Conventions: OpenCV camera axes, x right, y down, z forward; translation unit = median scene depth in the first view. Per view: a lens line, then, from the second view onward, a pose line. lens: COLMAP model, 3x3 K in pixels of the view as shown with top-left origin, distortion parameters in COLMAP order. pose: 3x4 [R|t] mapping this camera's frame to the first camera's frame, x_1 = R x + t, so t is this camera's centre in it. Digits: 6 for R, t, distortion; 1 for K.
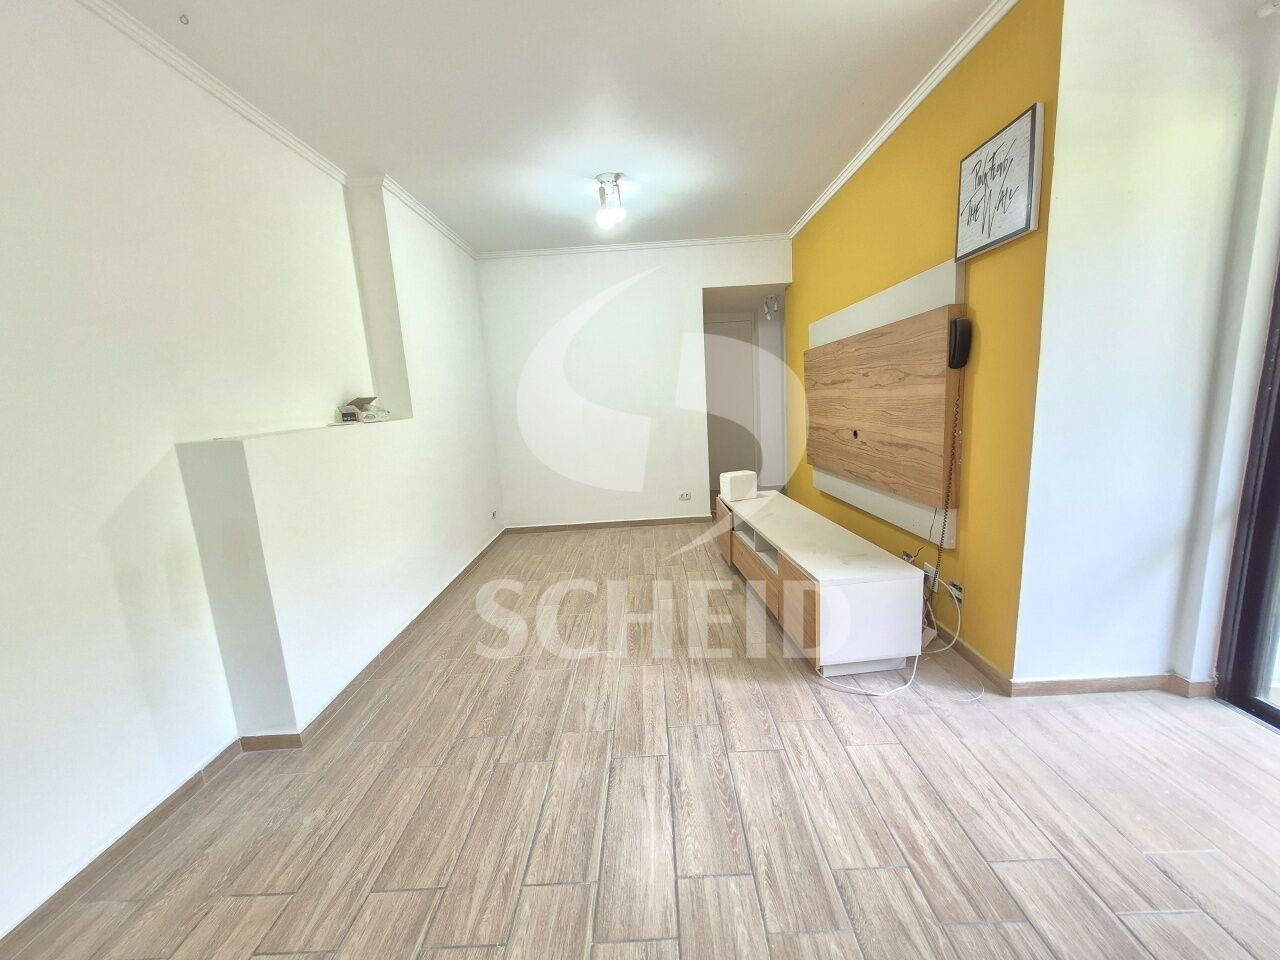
lens RADIAL K [[500.7, 0, 647.4], [0, 500.7, 483.0], [0, 0, 1]] dist [0.004235, -0.002882]
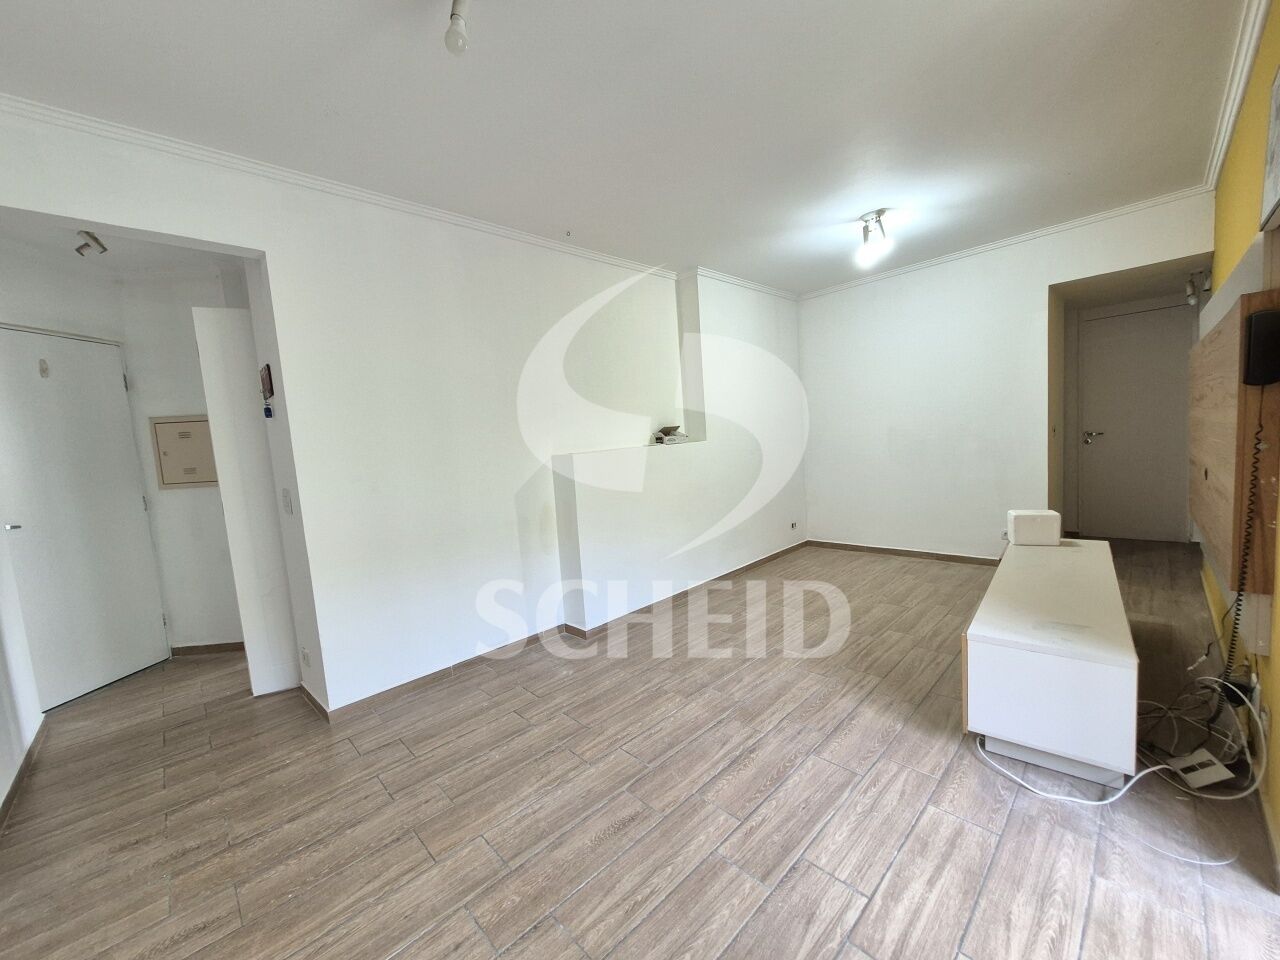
lens RADIAL K [[500.7, 0, 647.4], [0, 500.7, 483.0], [0, 0, 1]] dist [0.004235, -0.002882]
pose [[0.701093, 0.076030, -0.709005, 0.523472], [-0.097049, 0.995222, 0.010757, -0.024308], [0.706434, 0.061266, 0.705122, -0.052235]]
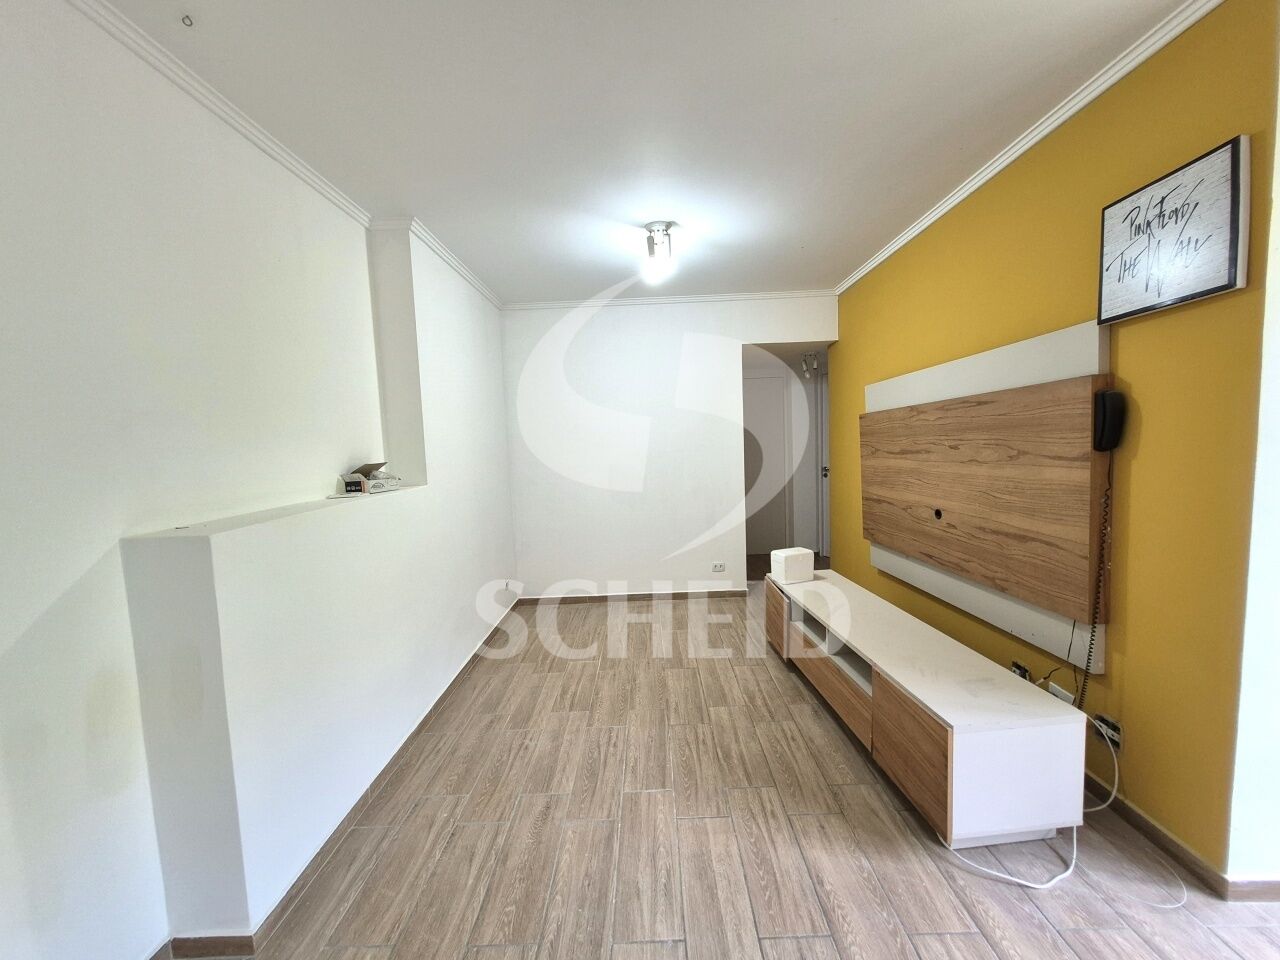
lens RADIAL K [[500.7, 0, 647.4], [0, 500.7, 483.0], [0, 0, 1]] dist [0.004235, -0.002882]
pose [[0.999779, 0.020577, -0.004330, -0.116746], [-0.020889, 0.995490, -0.092541, -0.085647], [0.002406, 0.092611, 0.995699, 0.193467]]
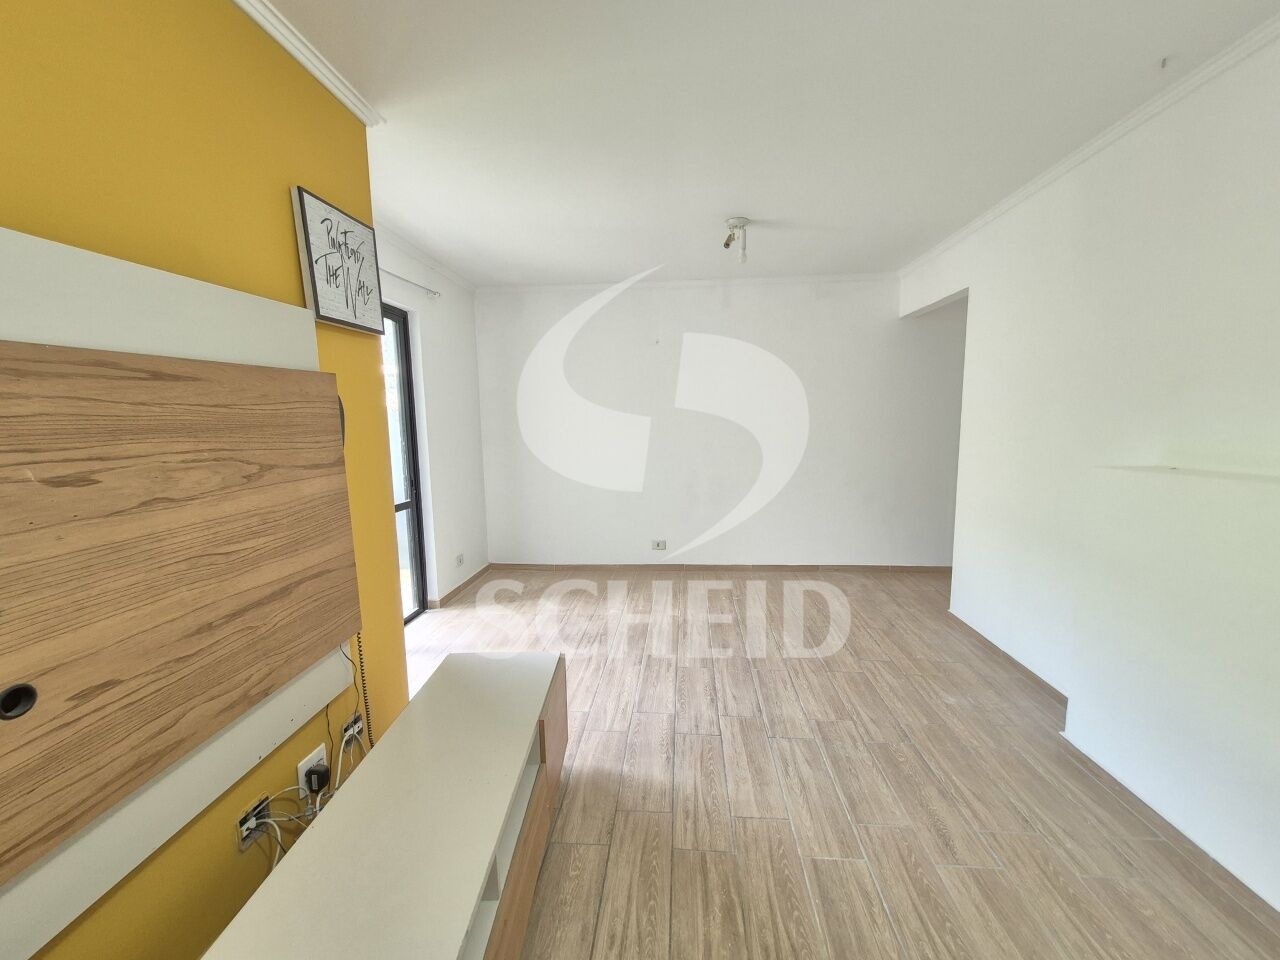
lens RADIAL K [[500.7, 0, 647.4], [0, 500.7, 483.0], [0, 0, 1]] dist [0.004235, -0.002882]
pose [[-0.994415, 0.064038, 0.083893, 0.065142], [0.086082, 0.952029, 0.293650, -0.370013], [-0.061064, 0.299231, -0.952225, 1.712869]]
